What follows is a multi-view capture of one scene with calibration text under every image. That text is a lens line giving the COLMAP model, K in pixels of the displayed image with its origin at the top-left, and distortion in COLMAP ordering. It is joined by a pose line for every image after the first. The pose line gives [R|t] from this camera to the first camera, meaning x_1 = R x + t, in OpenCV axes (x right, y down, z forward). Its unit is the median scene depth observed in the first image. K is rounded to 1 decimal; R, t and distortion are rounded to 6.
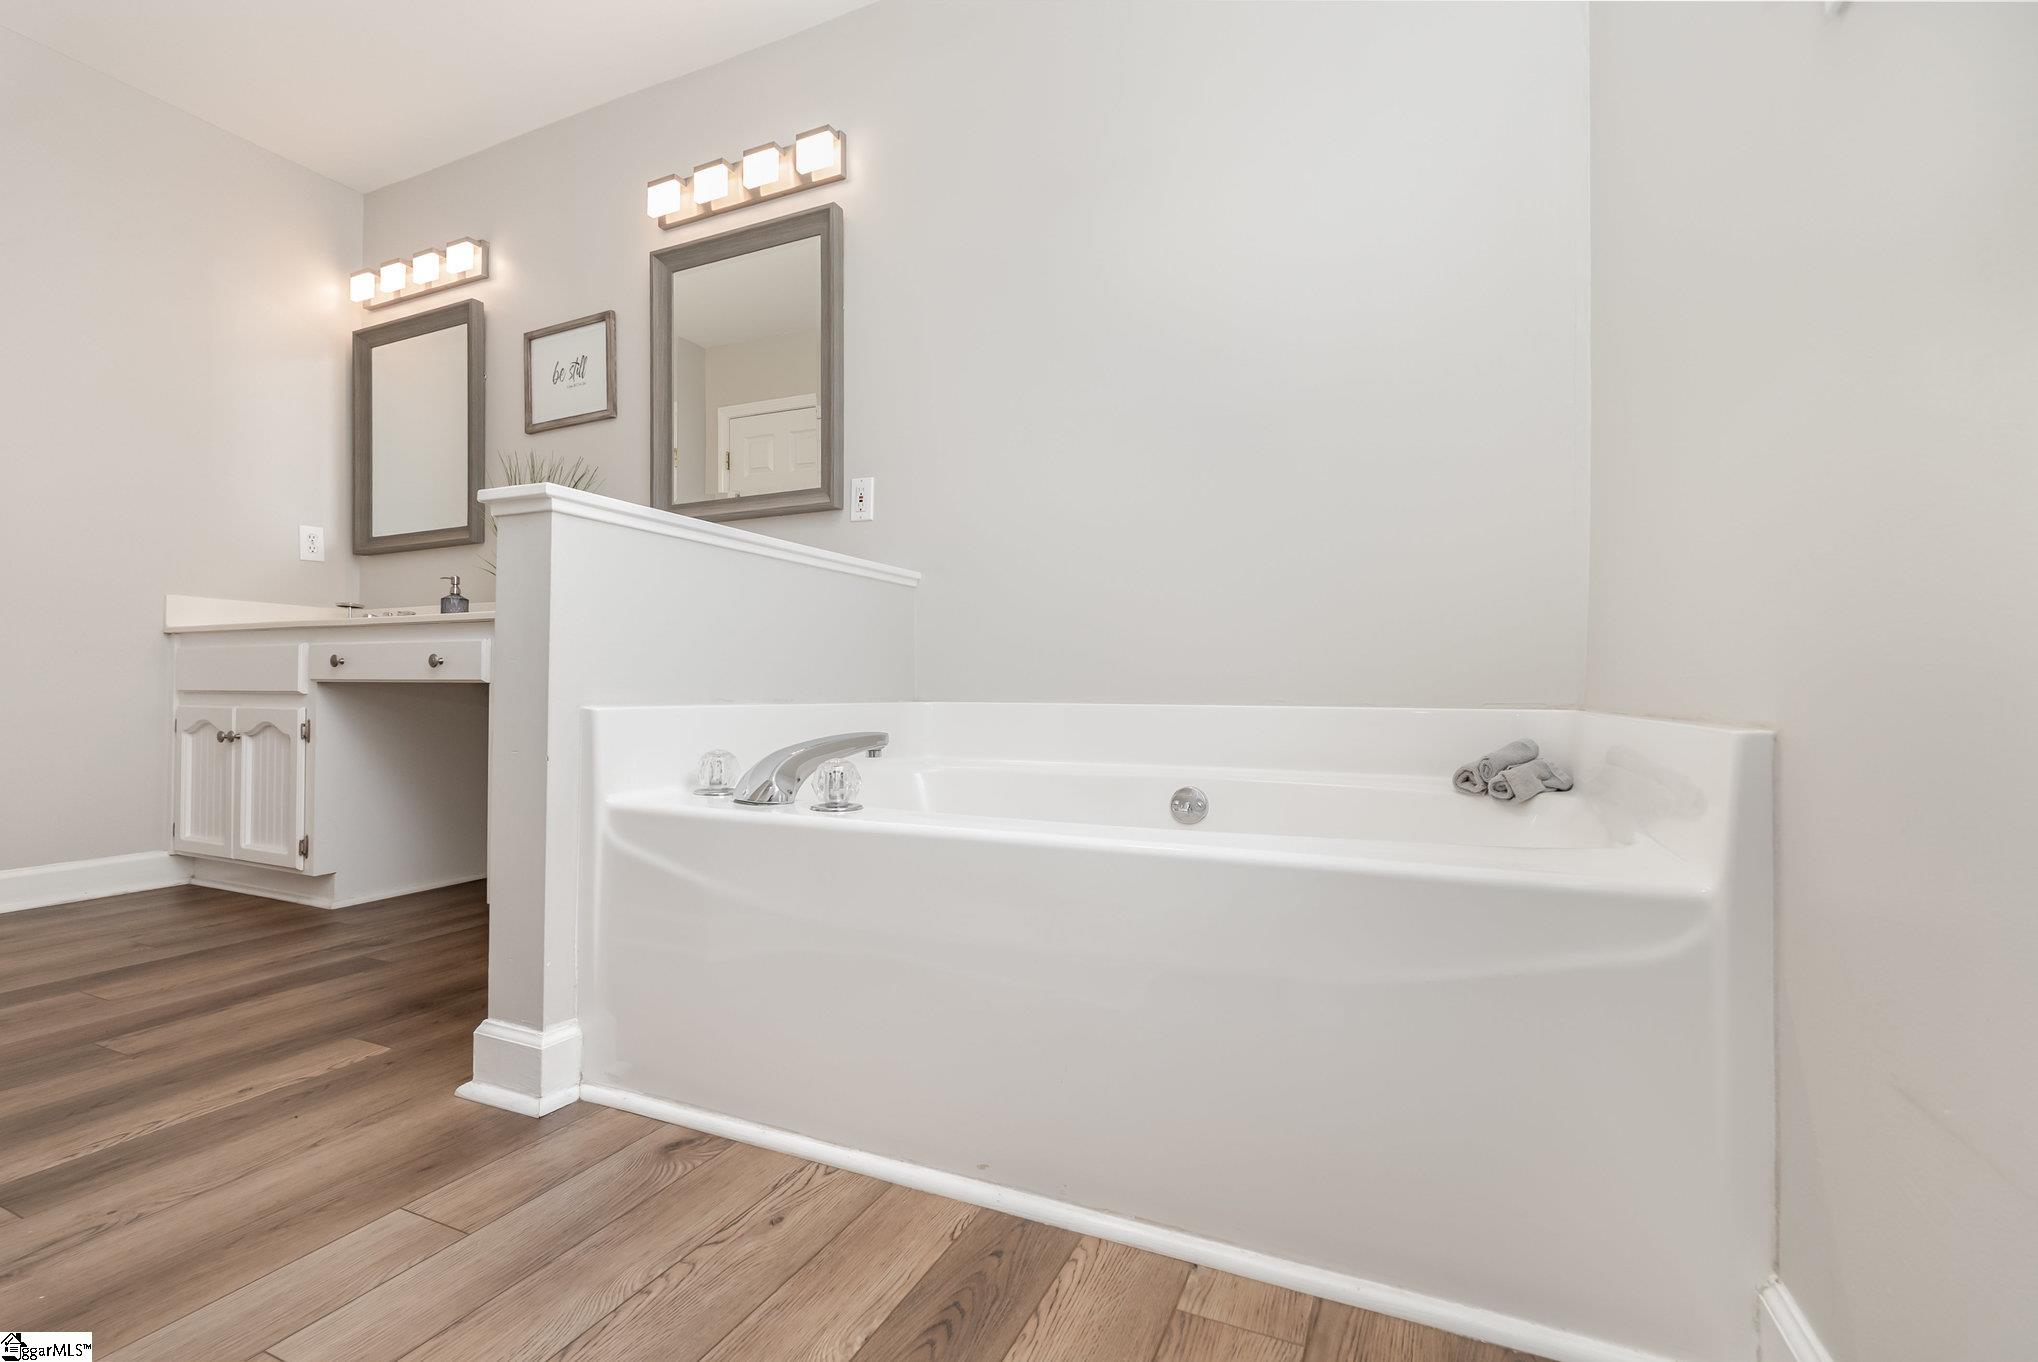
lens RADIAL K [[902.5, 0, 1017.0], [0, 902.5, 664.7], [0, 0, 1]] dist [-0.003096, -0.000803]
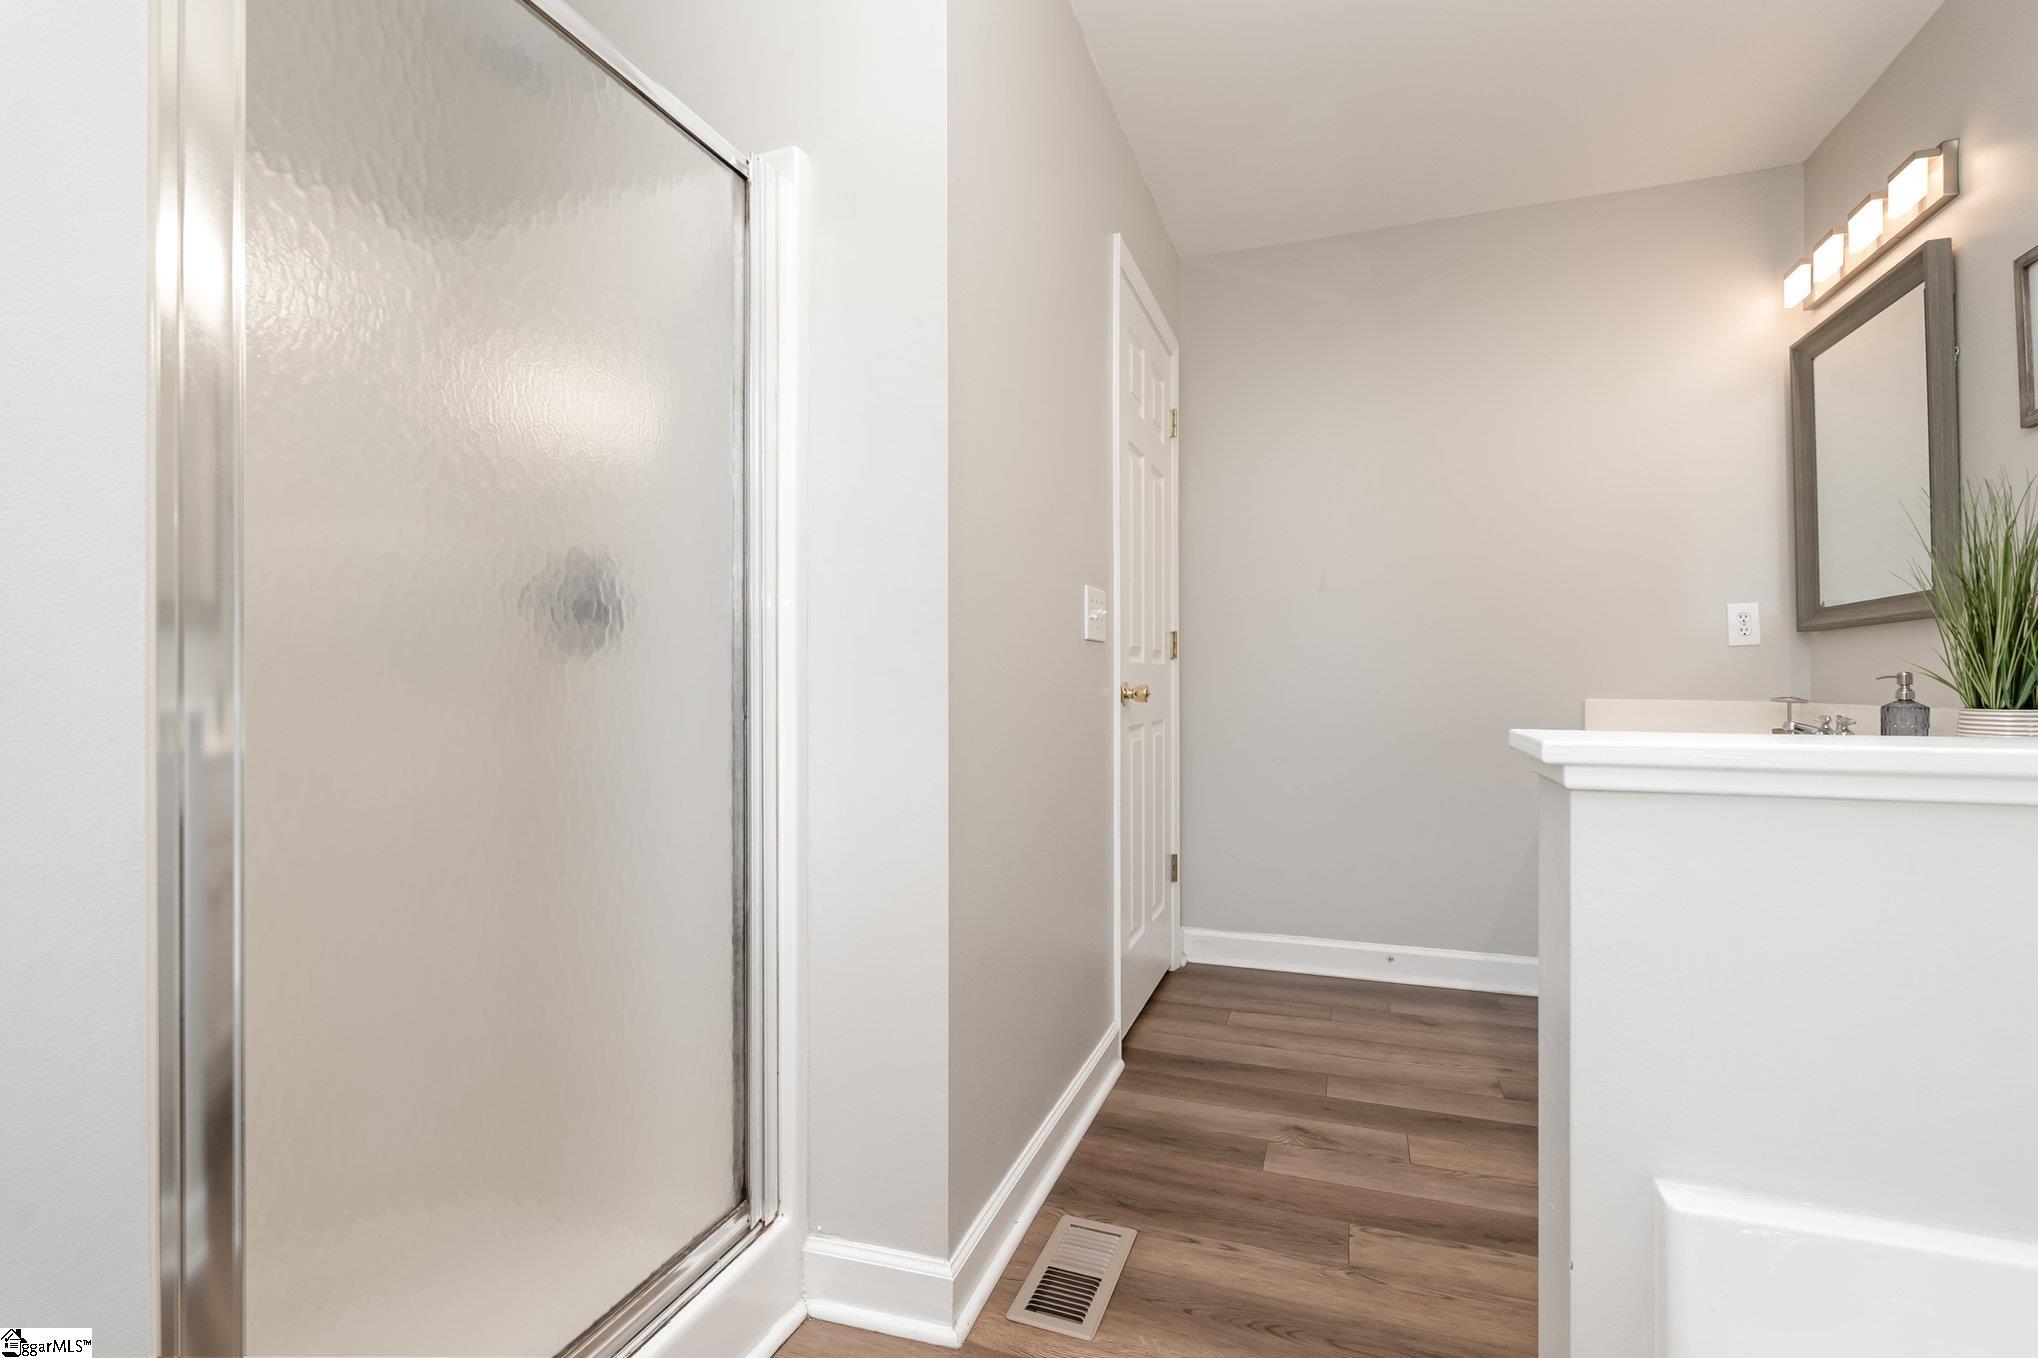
lens RADIAL K [[917.9, 0, 1022.0], [0, 917.9, 678.3], [0, 0, 1]] dist [-0.003500, -0.000572]
pose [[0.091892, -0.006330, -0.995749, -0.009937], [0.026029, 0.999653, -0.003953, -0.114306], [0.995429, -0.025555, 0.092025, 0.303852]]
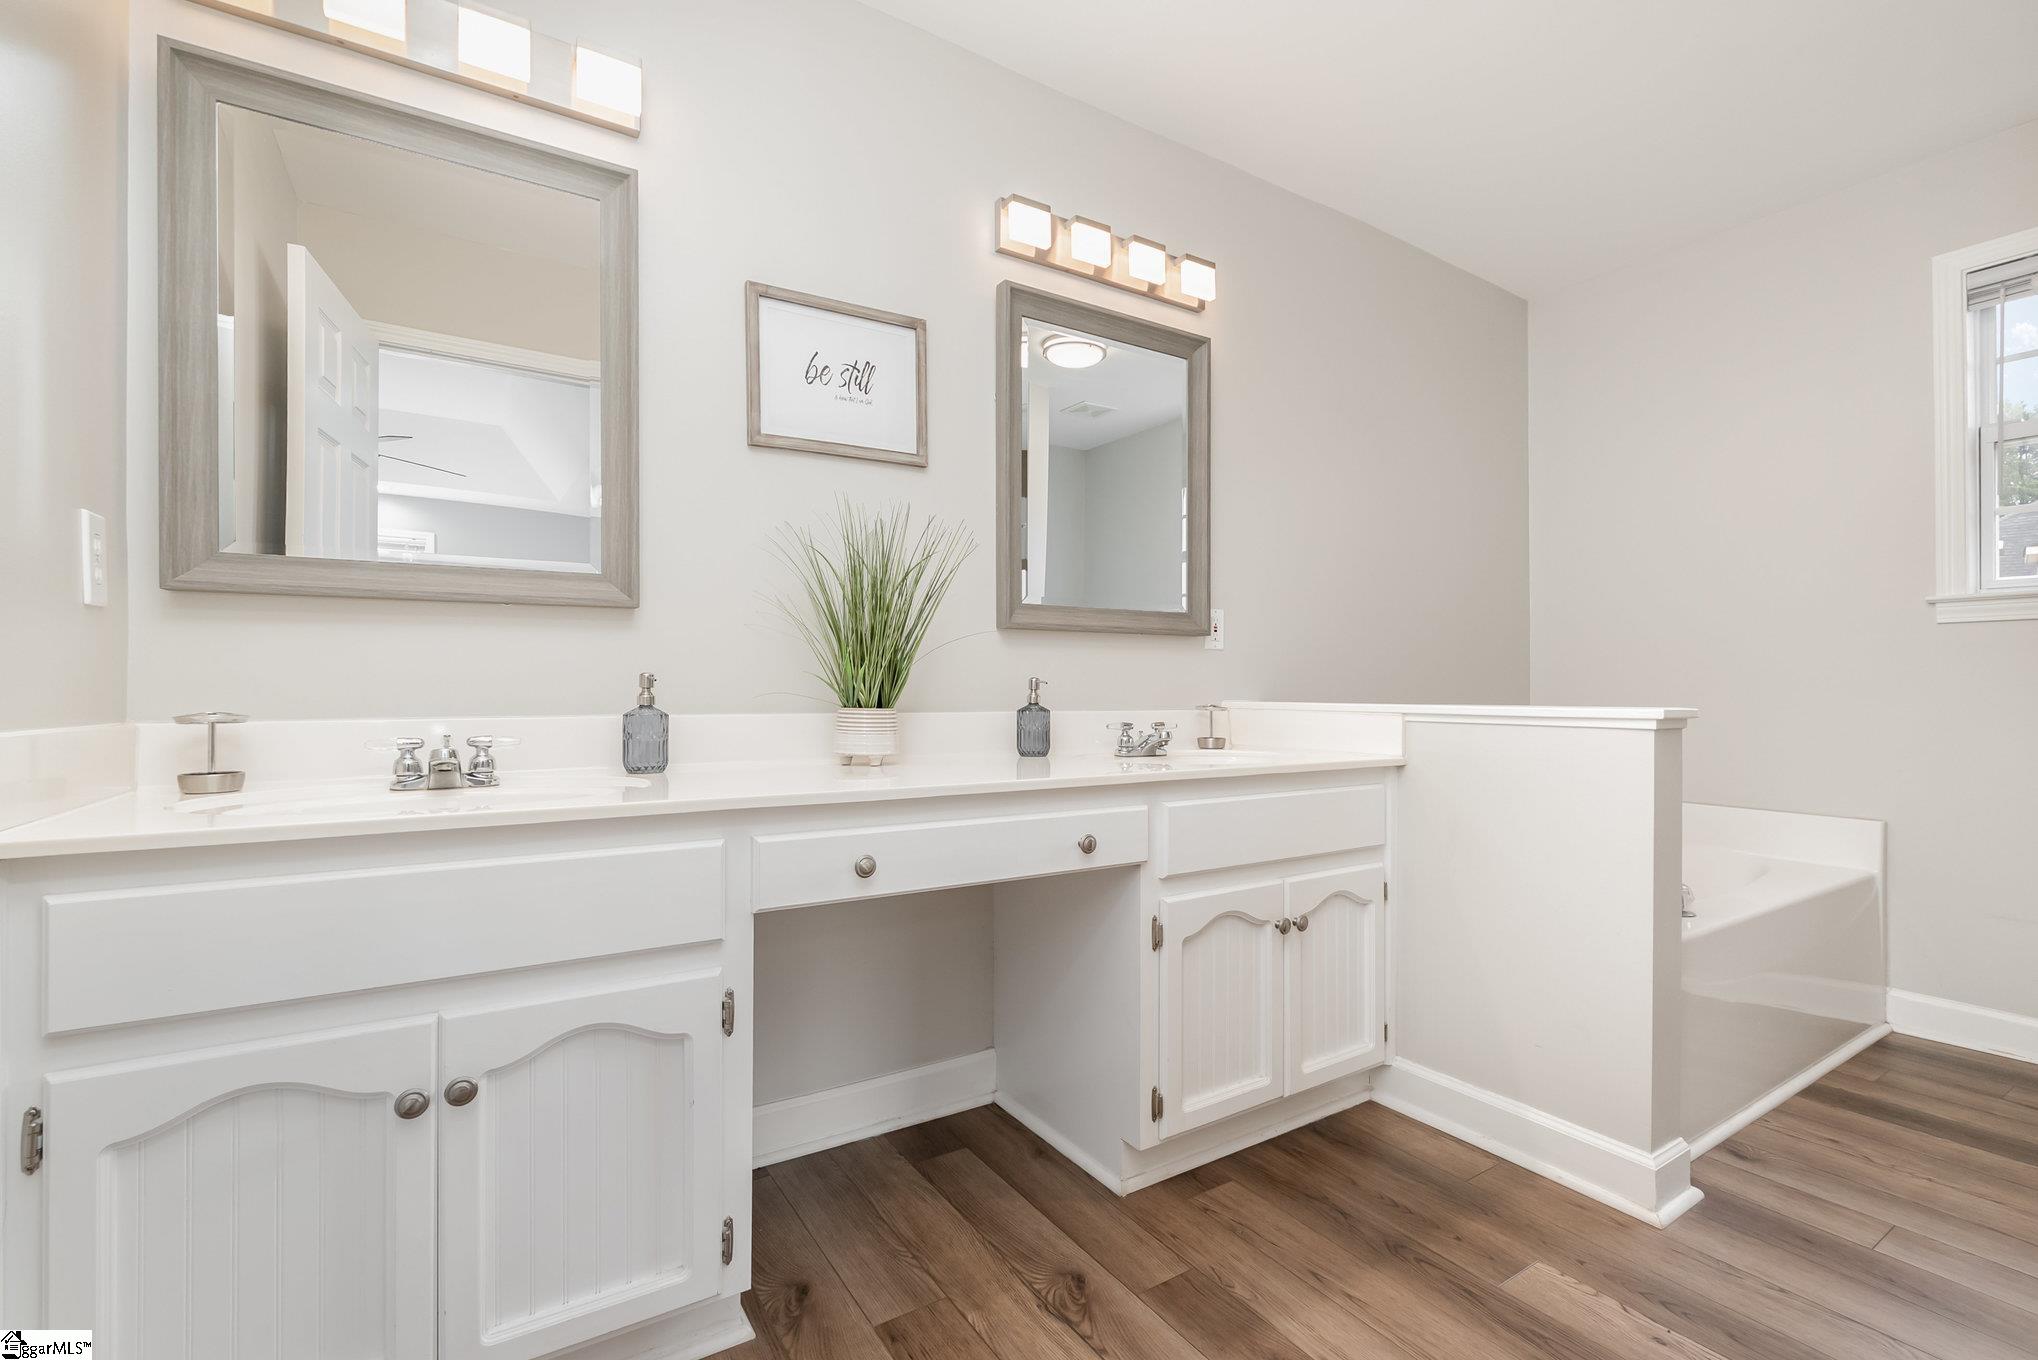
lens RADIAL K [[902.5, 0, 1017.0], [0, 902.5, 663.7], [0, 0, 1]] dist [-0.003096, -0.000803]
pose [[0.542889, 0.014851, 0.839673, -1.018034], [-0.025798, 0.999667, -0.001001, -0.115358], [-0.839408, -0.021118, 0.543091, 0.532674]]
